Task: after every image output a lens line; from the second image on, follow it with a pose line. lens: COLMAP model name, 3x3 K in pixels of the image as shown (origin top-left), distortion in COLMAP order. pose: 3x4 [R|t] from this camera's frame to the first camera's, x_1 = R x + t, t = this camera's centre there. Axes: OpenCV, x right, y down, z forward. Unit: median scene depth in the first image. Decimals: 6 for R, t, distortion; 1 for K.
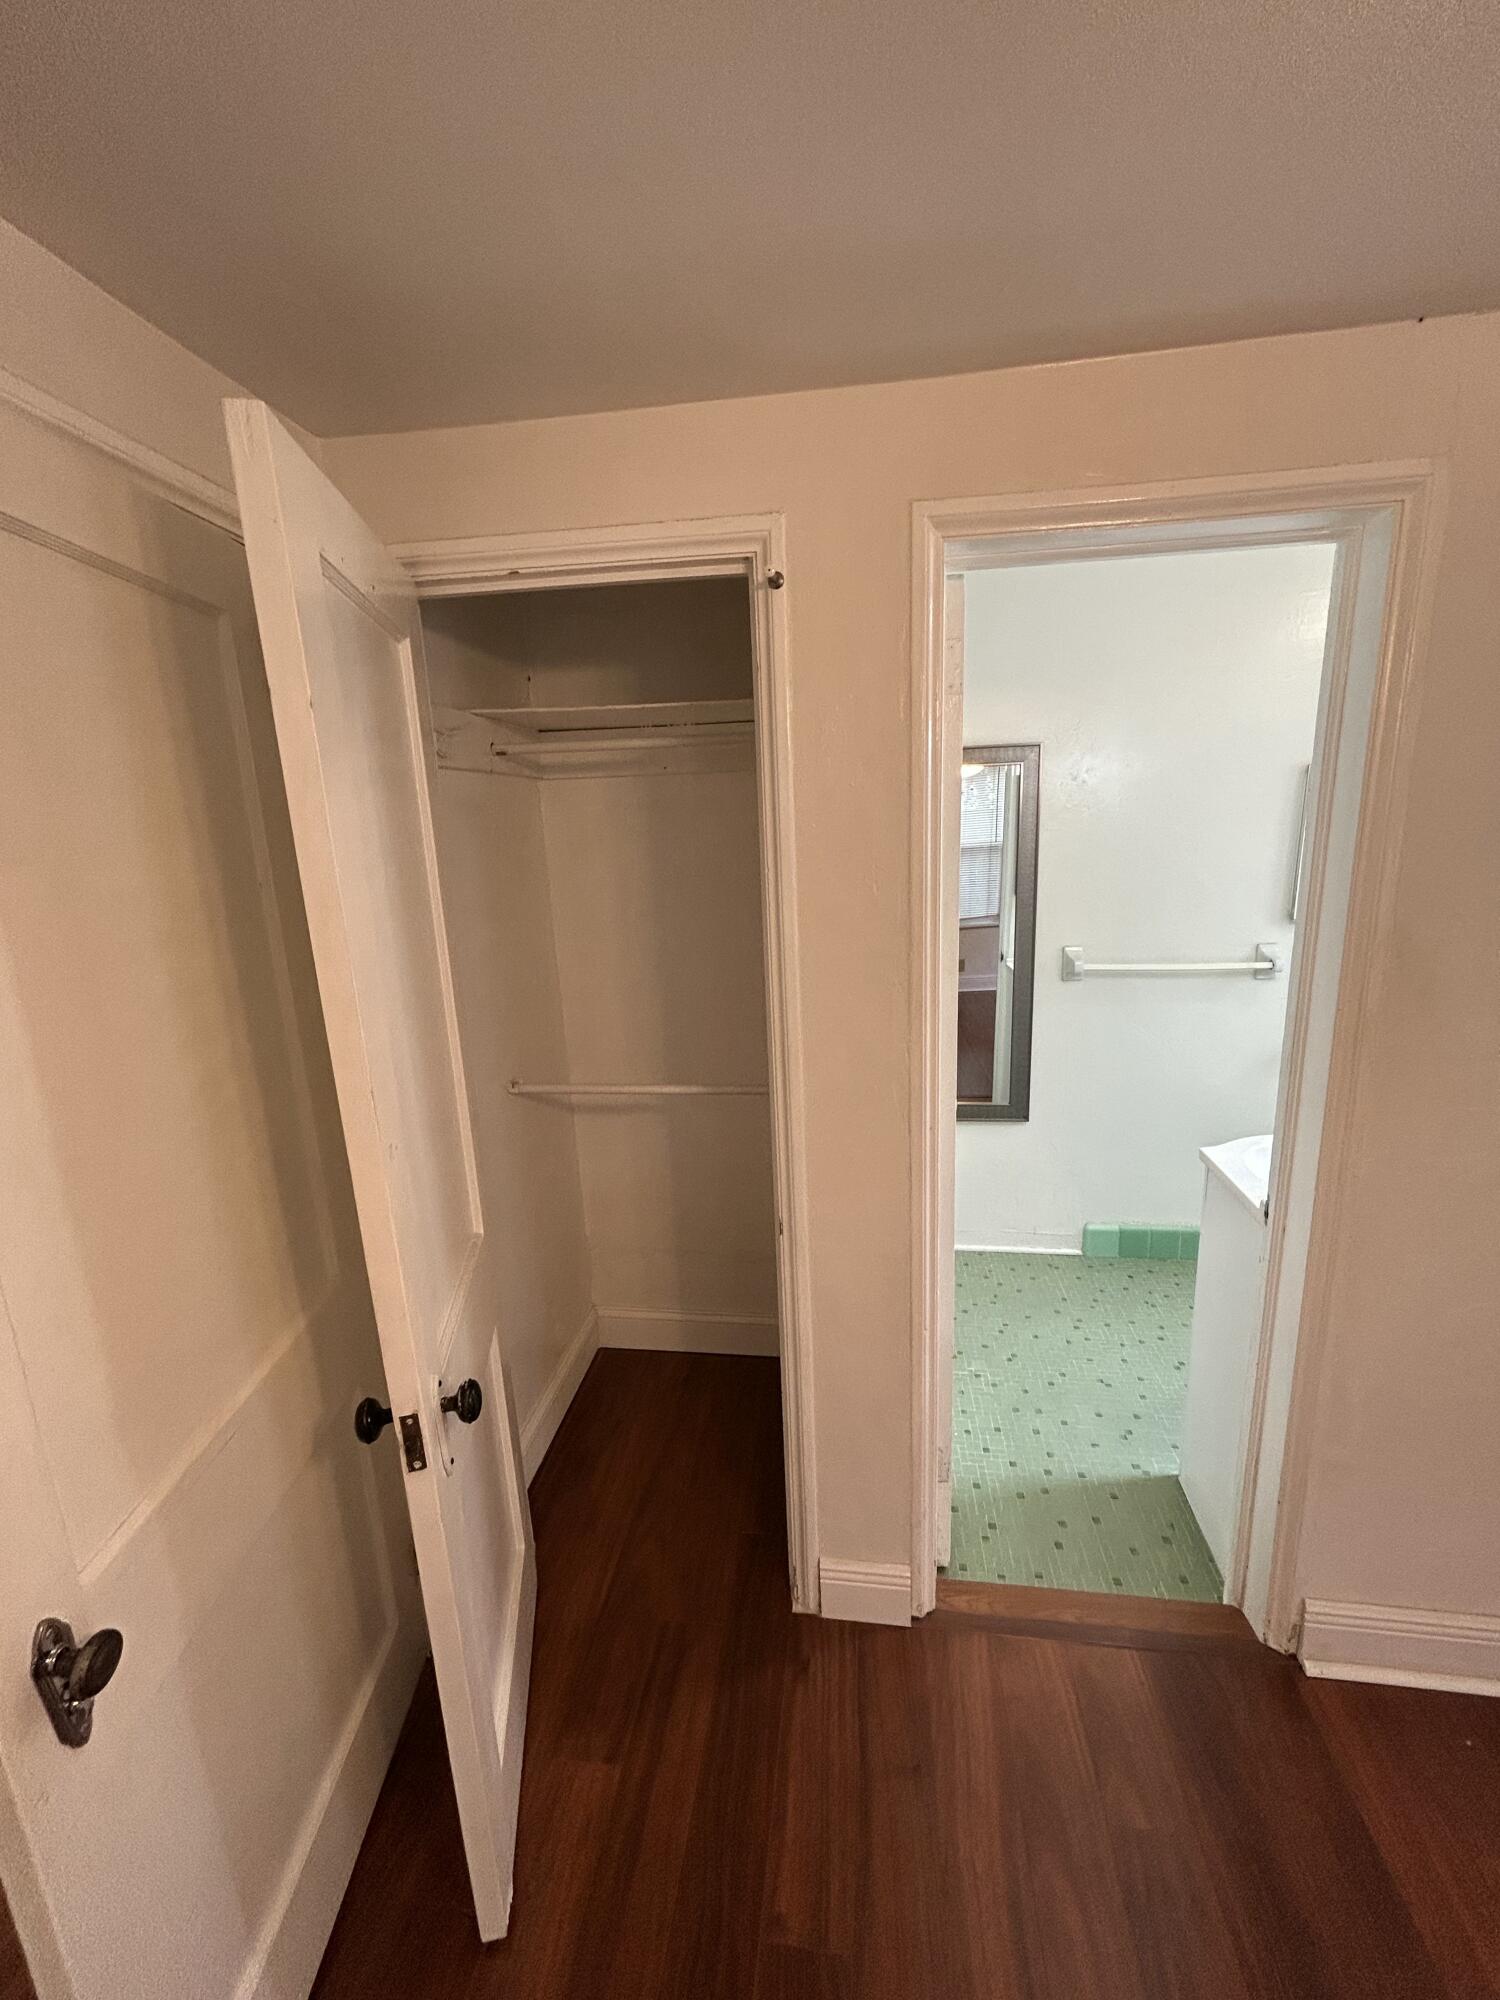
lens RADIAL K [[810.2, 0, 749.0], [0, 810.2, 1003.4], [0, 0, 1]] dist [-0.001565, 0.000040]
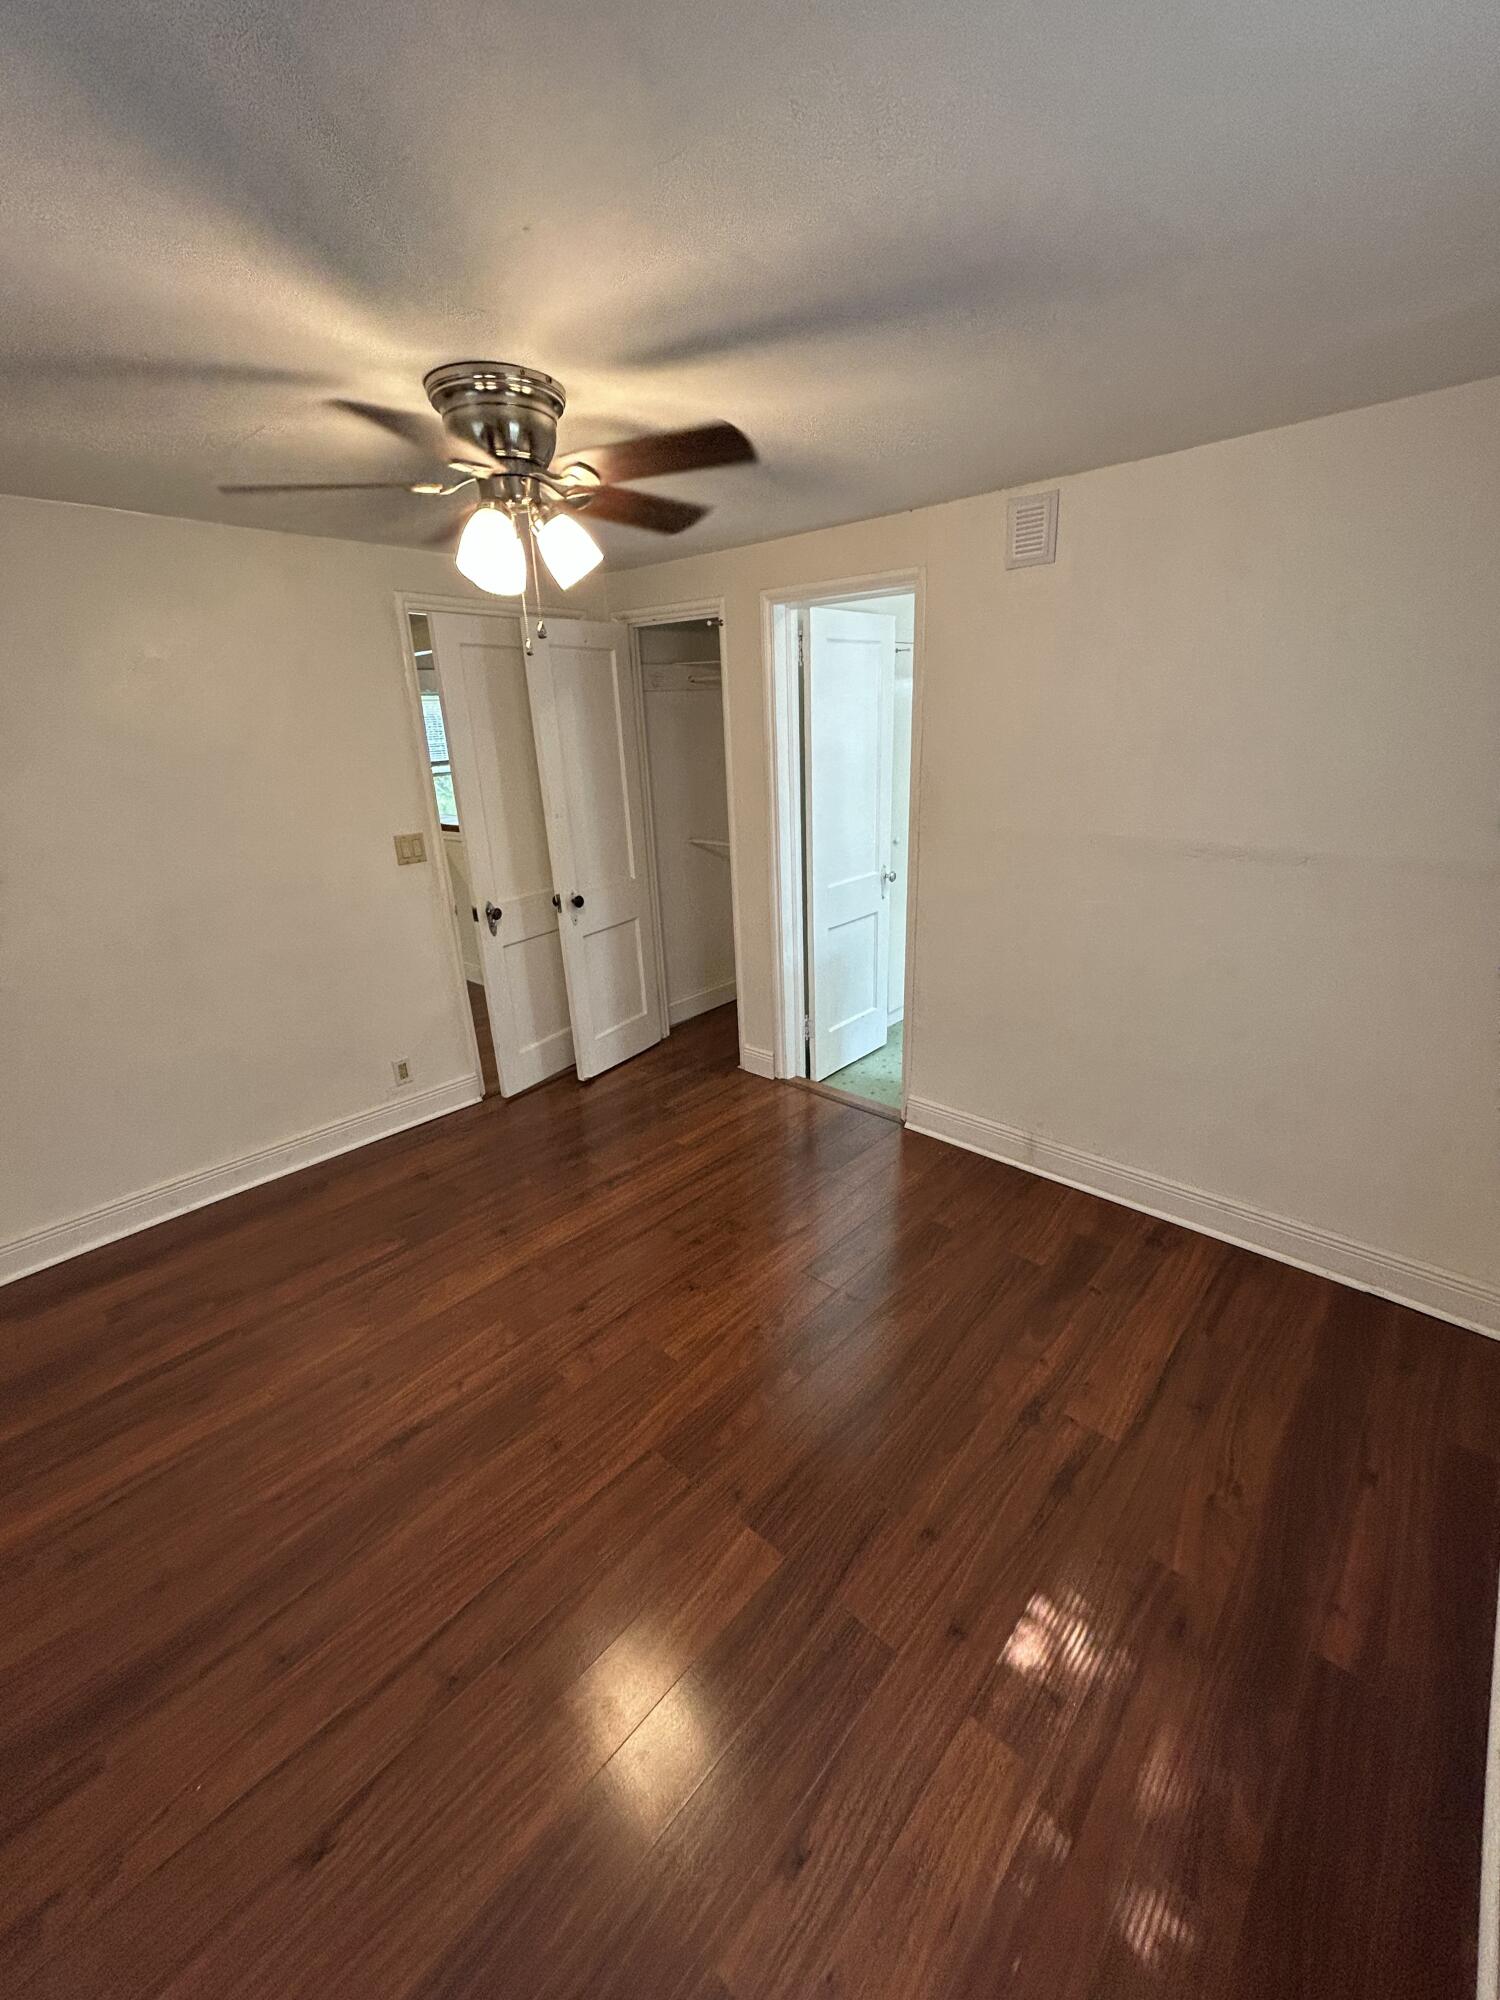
lens RADIAL K [[810.2, 0, 749.0], [0, 810.2, 1003.4], [0, 0, 1]] dist [-0.001565, 0.000040]
pose [[0.829484, 0.200715, -0.521219, 1.194907], [-0.123509, 0.976012, 0.179295, 0.138957], [0.544703, -0.084348, 0.834377, -0.863165]]
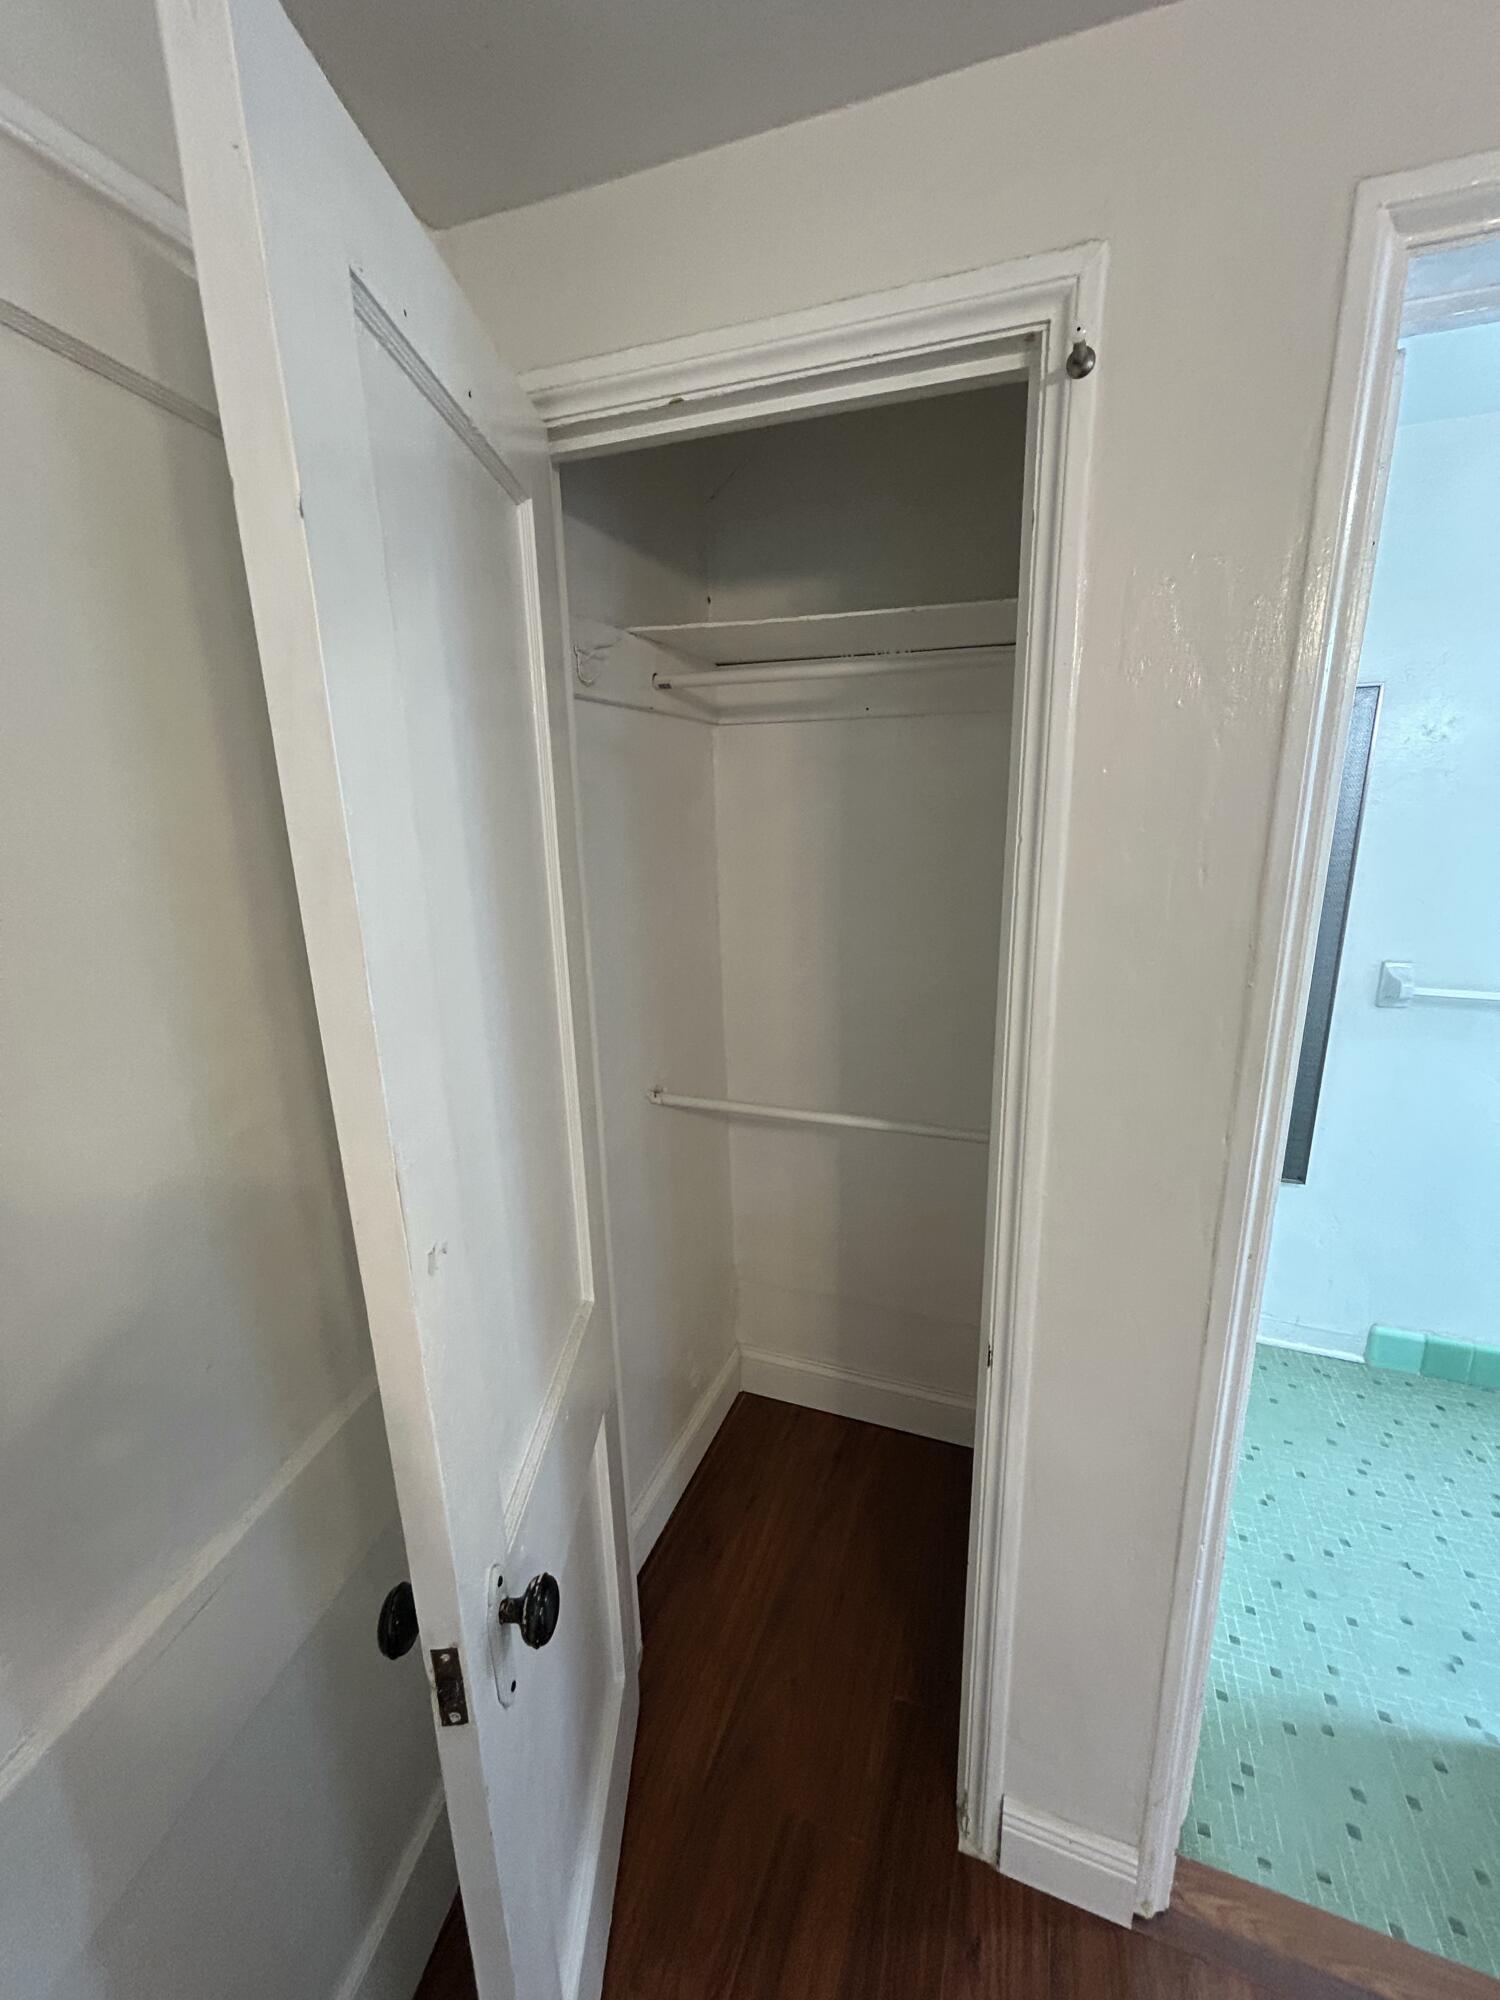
lens RADIAL K [[808.9, 0, 753.3], [0, 808.9, 1004.9], [0, 0, 1]] dist [-0.000276, -0.000157]
pose [[0.974843, 0.074895, -0.209933, -0.029707], [-0.067981, 0.996886, 0.039969, -0.033149], [0.212273, -0.024692, 0.976898, 0.237852]]
